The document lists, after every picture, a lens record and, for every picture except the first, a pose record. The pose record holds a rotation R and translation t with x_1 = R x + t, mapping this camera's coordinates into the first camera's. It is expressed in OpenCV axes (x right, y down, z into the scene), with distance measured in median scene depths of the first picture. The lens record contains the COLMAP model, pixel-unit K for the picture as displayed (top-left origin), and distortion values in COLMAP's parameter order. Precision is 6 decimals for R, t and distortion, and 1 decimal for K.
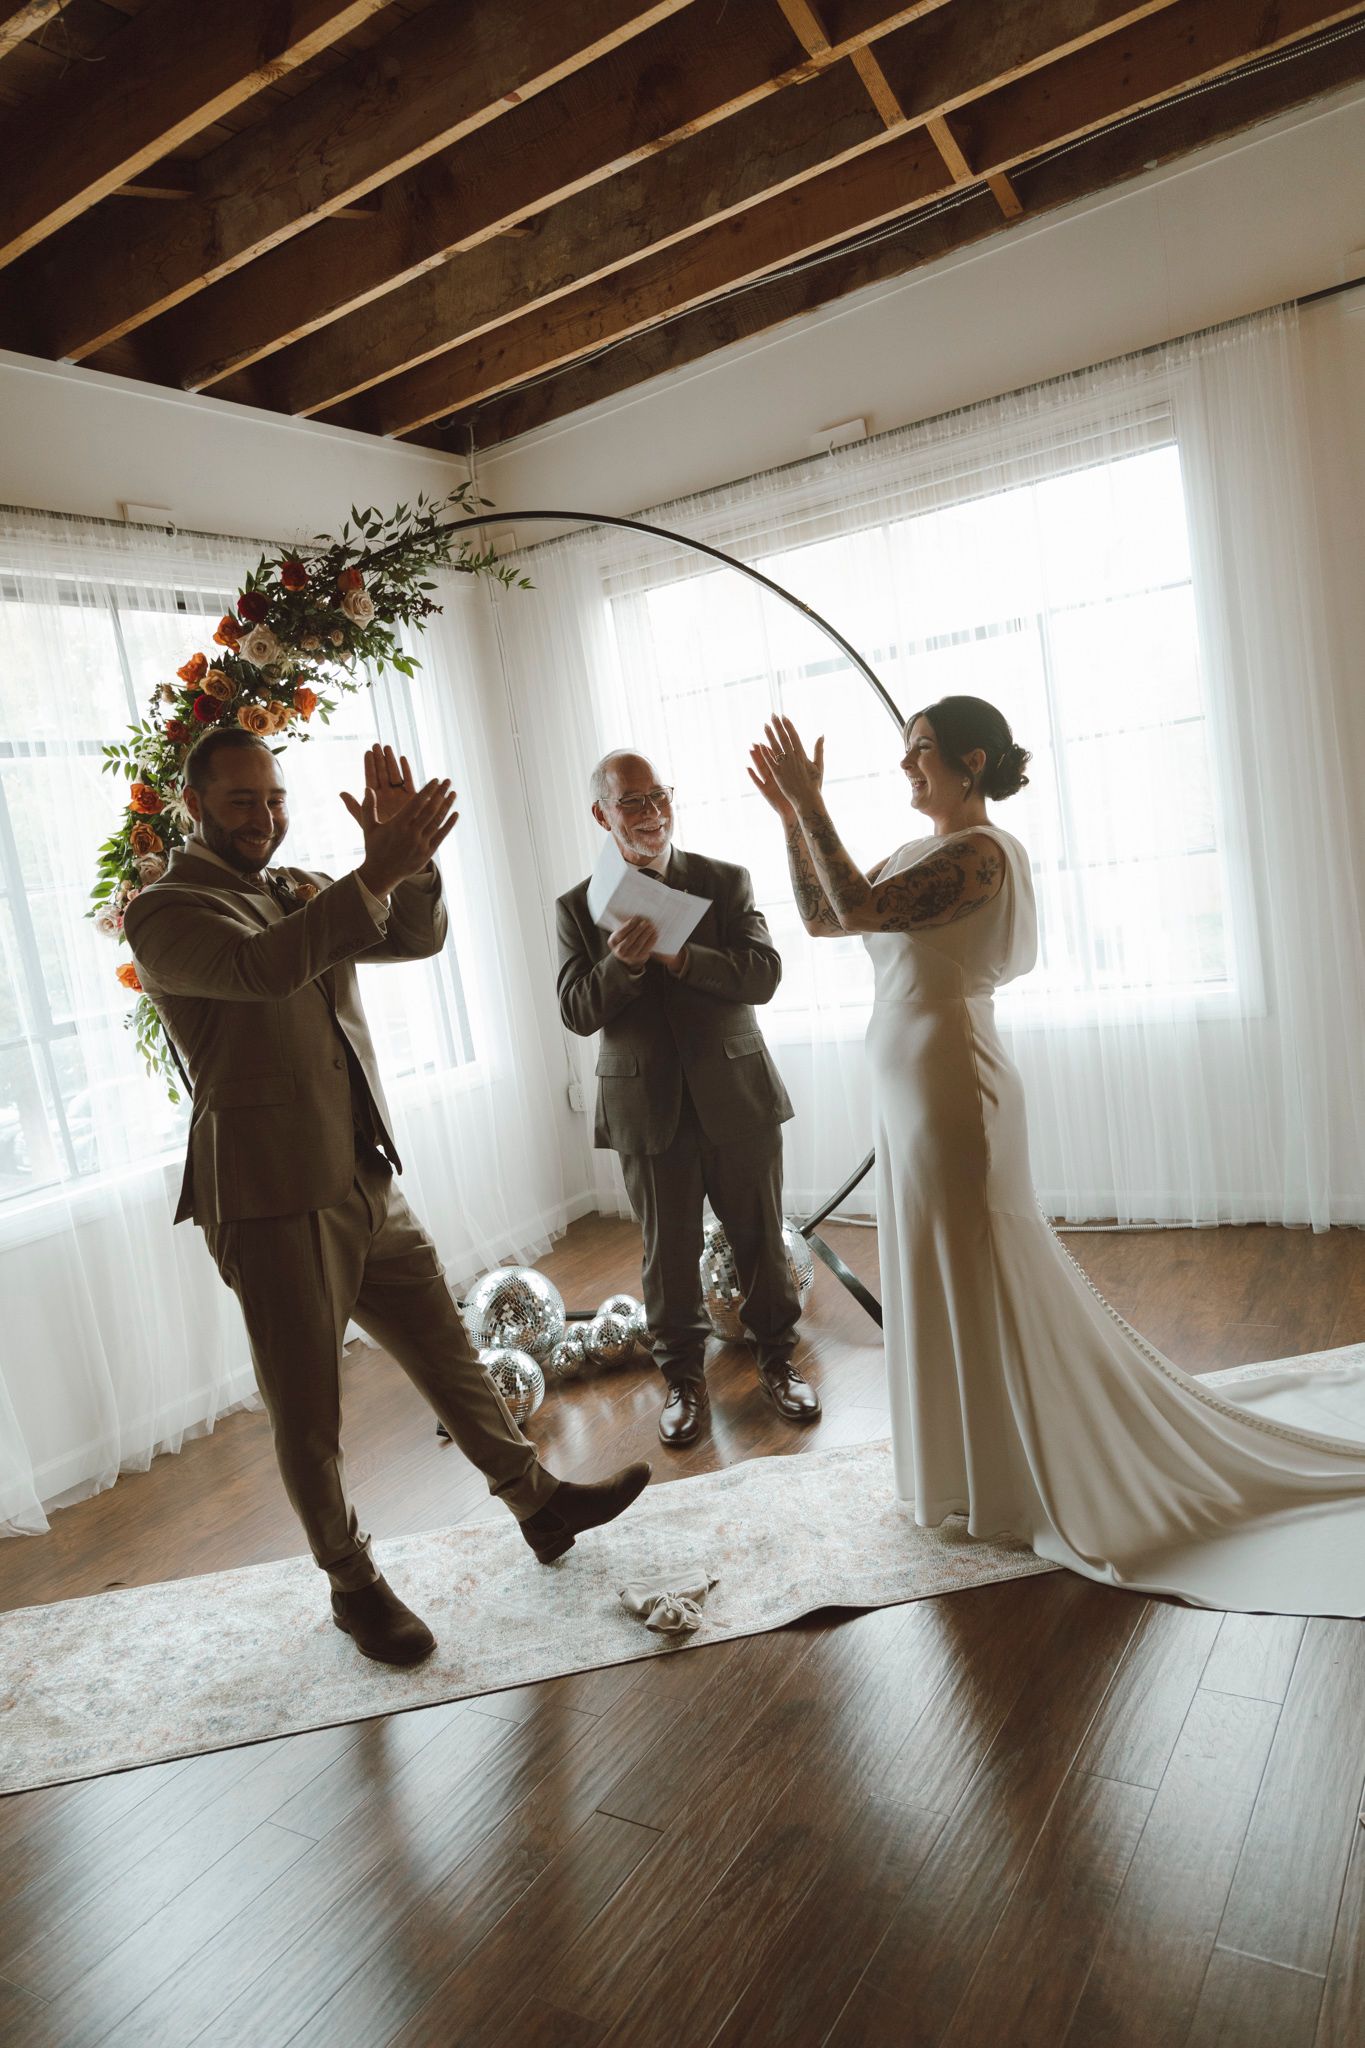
lens RADIAL K [[1338.1, 0, 670.4], [0, 1338.1, 1028.2], [0, 0, 1]] dist [0.003281, 0.001275]
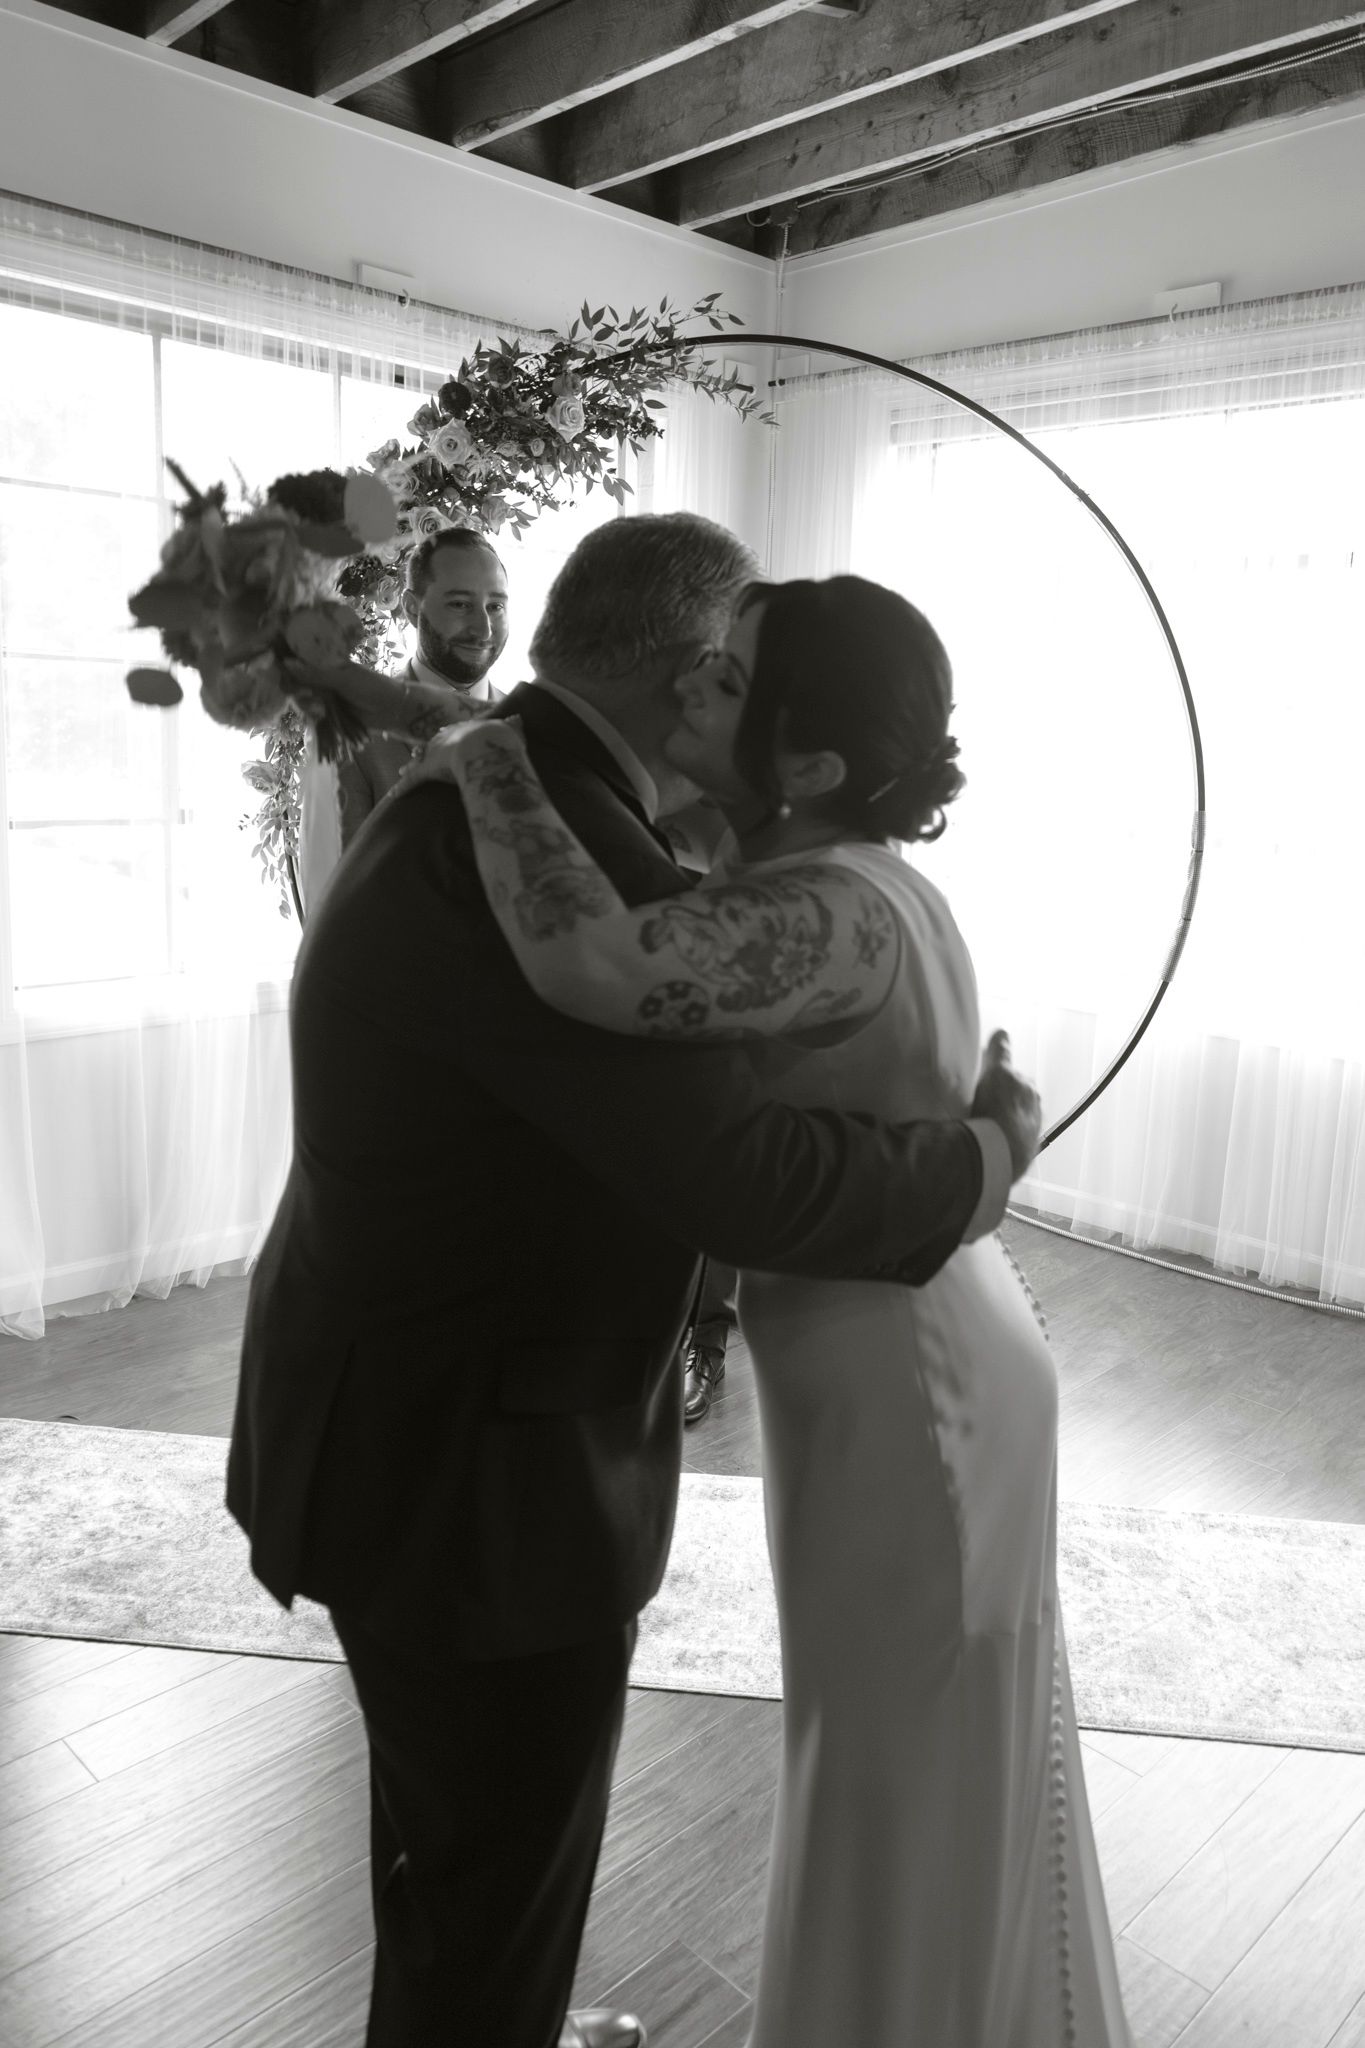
lens RADIAL K [[1468.8, 0, 757.9], [0, 1468.8, 924.2], [0, 0, 1]] dist [0.001150, 0.007269]
pose [[0.963186, 0.212077, -0.165215, 0.116747], [-0.208249, 0.977243, 0.040360, -0.049783], [0.170015, -0.004468, 0.985431, 0.059267]]
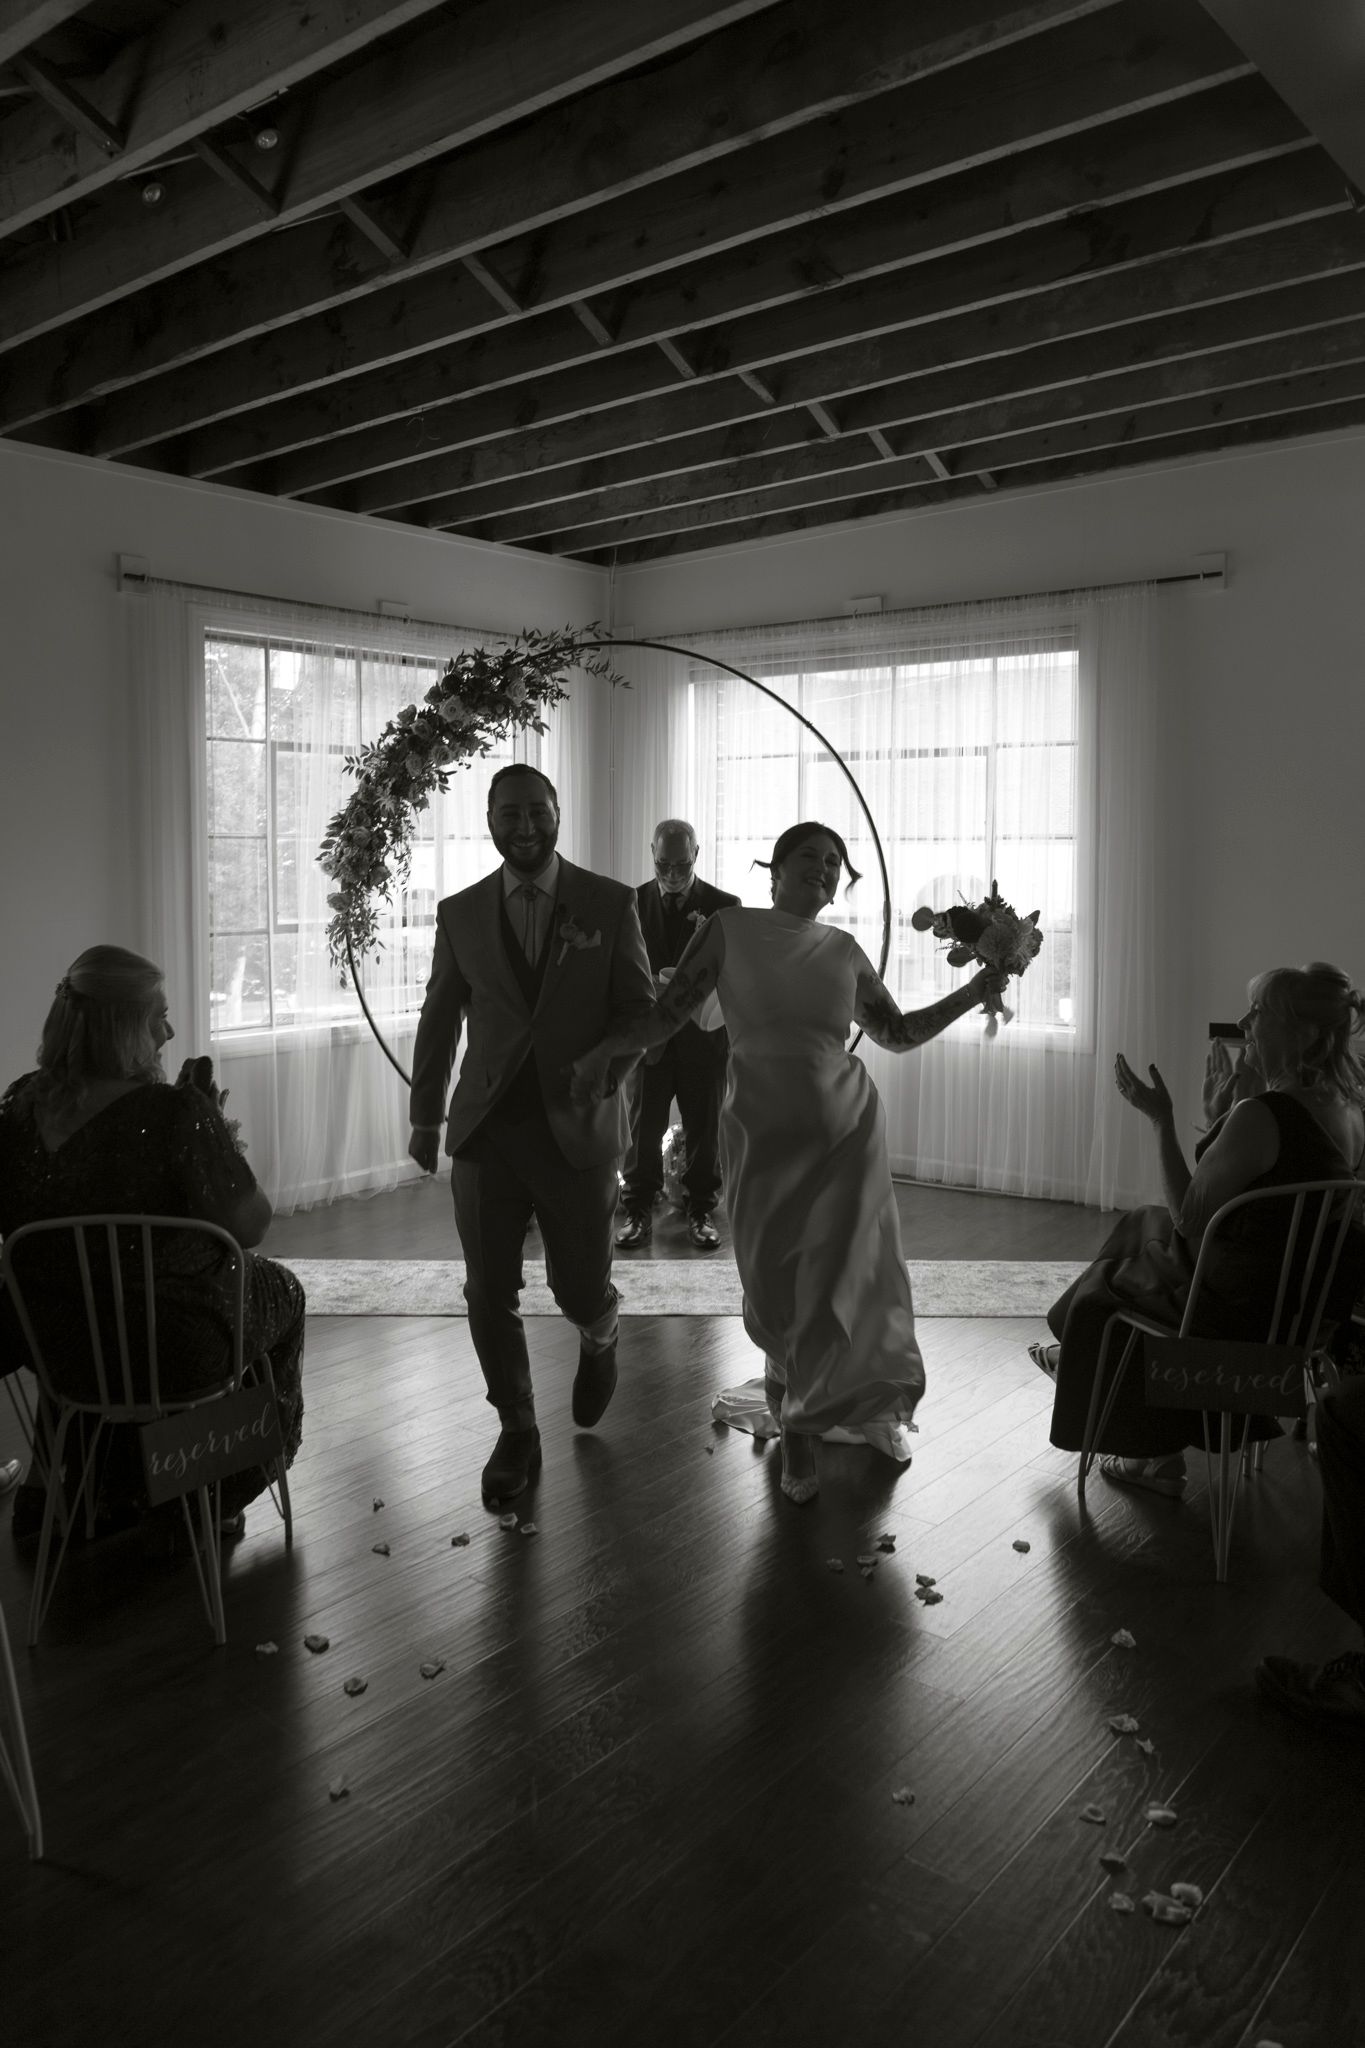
lens RADIAL K [[1538.4, 0, 595.6], [0, 1538.4, 920.5], [0, 0, 1]] dist [-0.001826, 0.002304]
pose [[0.979292, 0.155977, -0.129070, 0.126590], [-0.165139, 0.984220, -0.063556, 0.046245], [0.117120, 0.083555, 0.989597, -0.719970]]
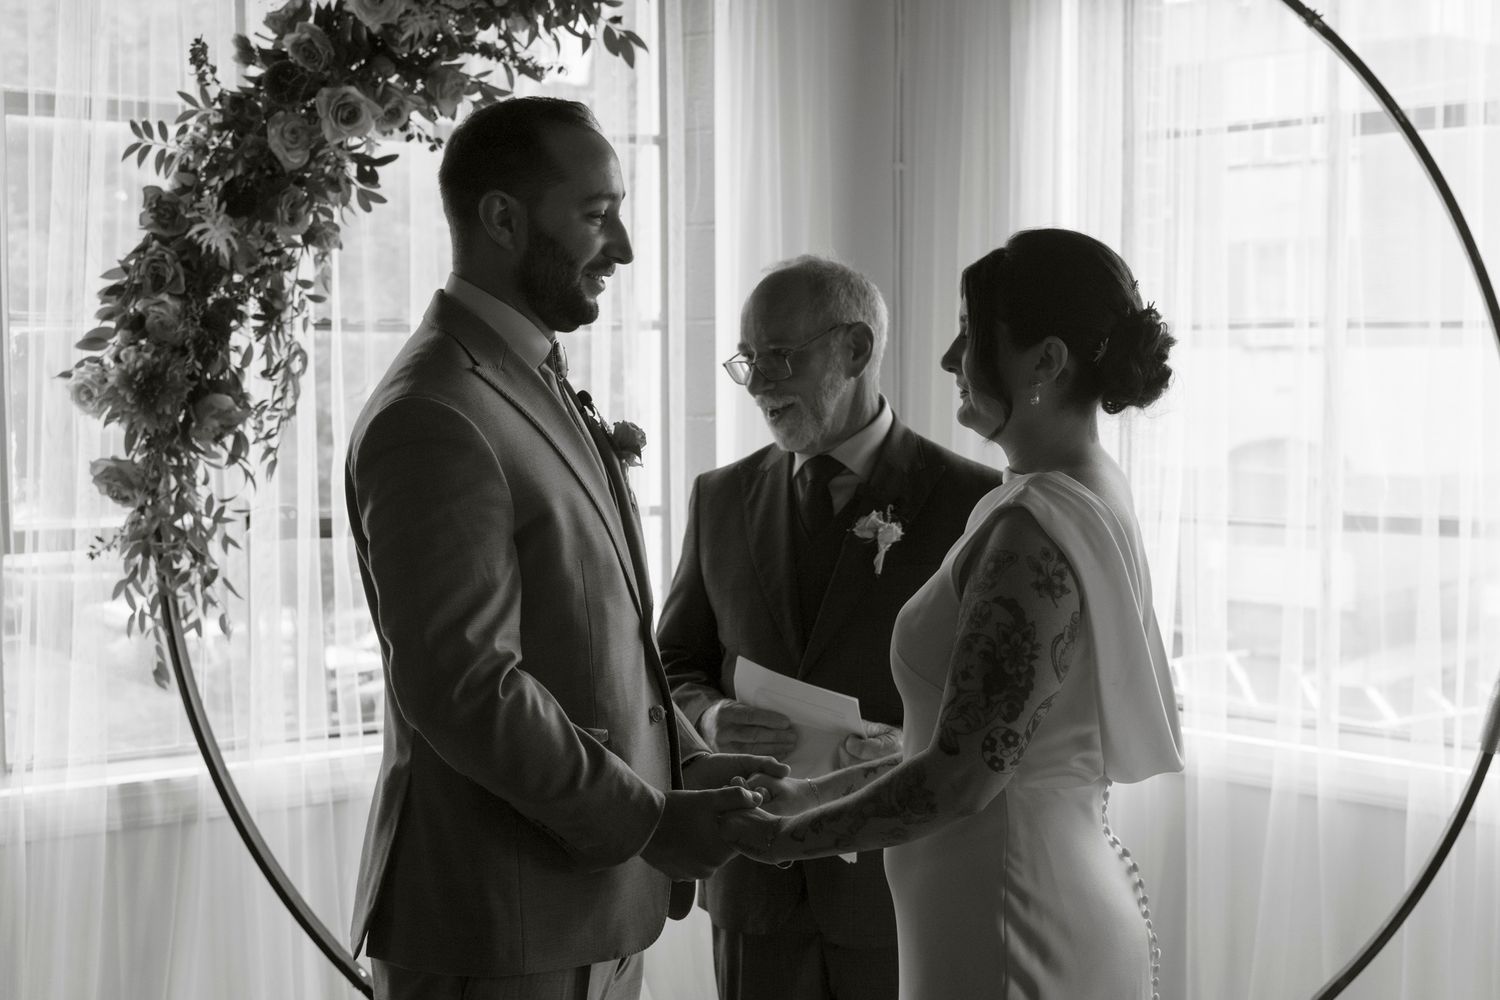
lens RADIAL K [[2439.0, 0, 813.7], [0, 2439.0, 495.6], [0, 0, 1]] dist [0.034658, 0.024790]
pose [[0.945968, 0.165233, -0.279002, 0.231489], [-0.179263, 0.983474, -0.025357, -0.059536], [0.270201, 0.074001, 0.959956, -0.022902]]
